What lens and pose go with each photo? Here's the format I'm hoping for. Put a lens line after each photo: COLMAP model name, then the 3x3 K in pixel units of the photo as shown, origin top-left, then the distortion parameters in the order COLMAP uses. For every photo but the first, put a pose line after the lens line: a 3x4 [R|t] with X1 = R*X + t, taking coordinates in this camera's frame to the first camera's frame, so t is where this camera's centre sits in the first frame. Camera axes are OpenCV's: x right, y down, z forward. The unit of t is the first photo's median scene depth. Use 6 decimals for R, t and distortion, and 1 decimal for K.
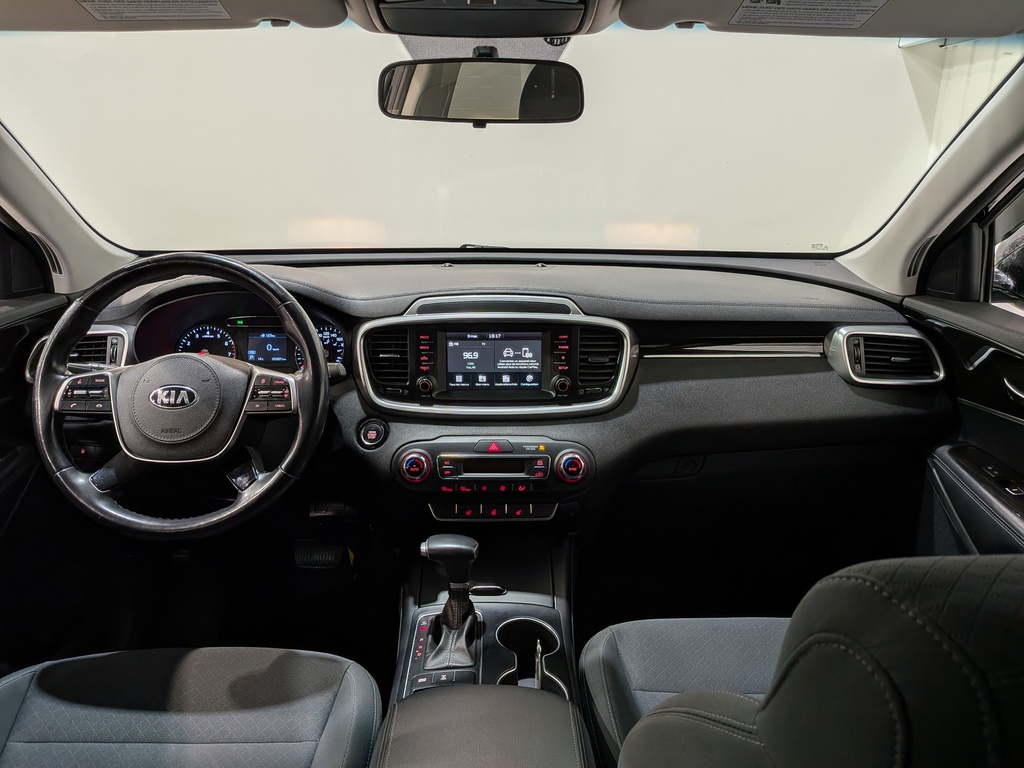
lens RADIAL K [[750.4, 0, 512.5], [0, 750.4, 389.5], [0, 0, 1]] dist [0.063845, -0.108118]
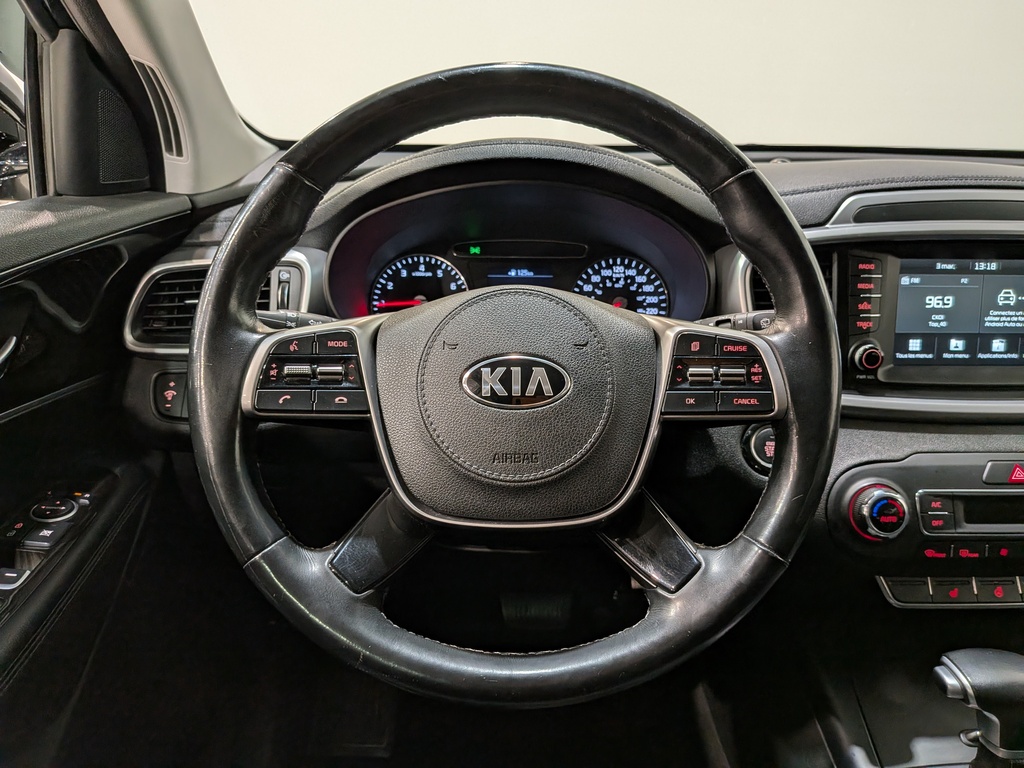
lens RADIAL K [[750.4, 0, 533.5], [0, 750.4, 402.7], [0, 0, 1]] dist [0.063845, -0.108118]
pose [[0.999993, 0.002632, 0.002577, -0.358530], [-0.002763, 0.998620, 0.052450, -0.000633], [-0.002435, -0.052456, 0.998620, 0.459043]]
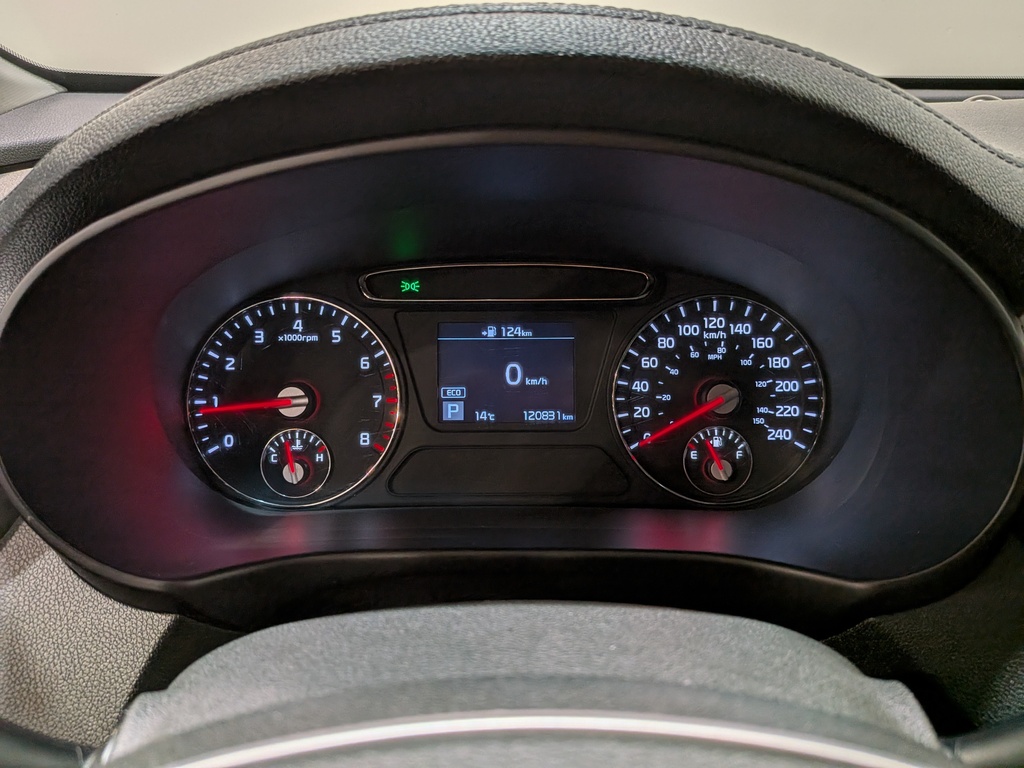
lens RADIAL K [[750.4, 0, 507.9], [0, 750.4, 377.5], [0, 0, 1]] dist [0.063845, -0.108118]
pose [[0.999912, -0.007209, -0.011117, -0.364843], [0.007713, 0.998915, 0.045920, -0.076647], [0.010774, -0.046002, 0.998883, 0.817274]]
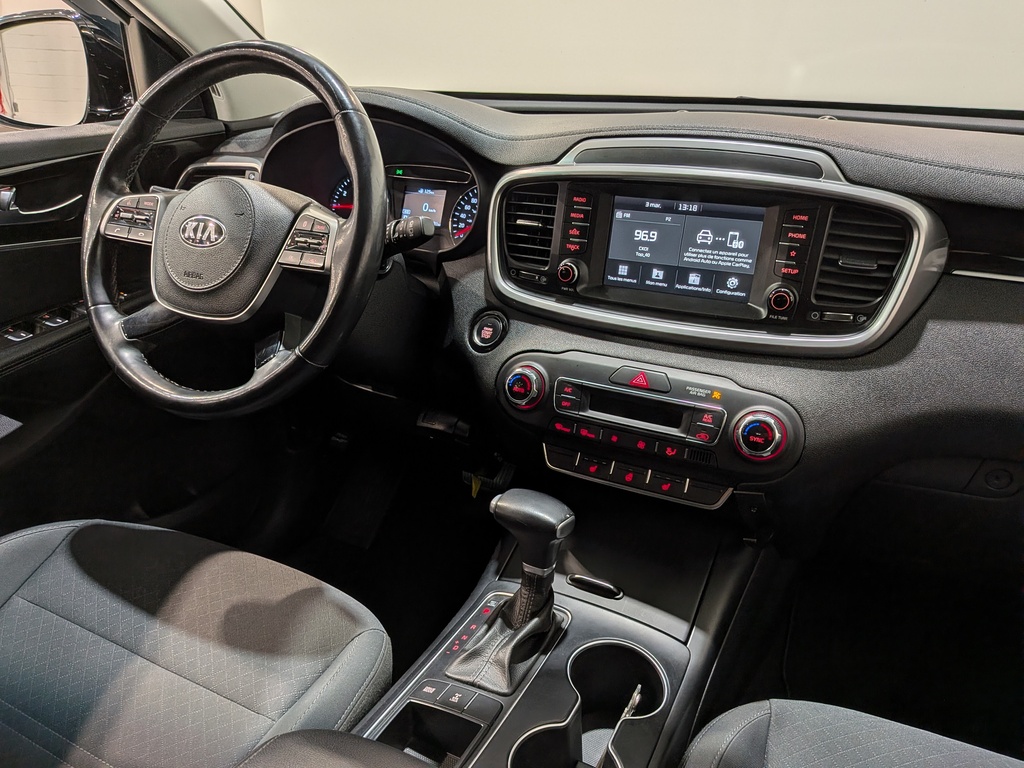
lens RADIAL K [[750.4, 0, 509.8], [0, 750.4, 411.9], [0, 0, 1]] dist [0.063845, -0.108118]
pose [[0.882735, 0.200593, -0.424902, 0.150729], [-0.145317, 0.976508, 0.159105, 0.016899], [0.446835, -0.078702, 0.891148, 0.364293]]
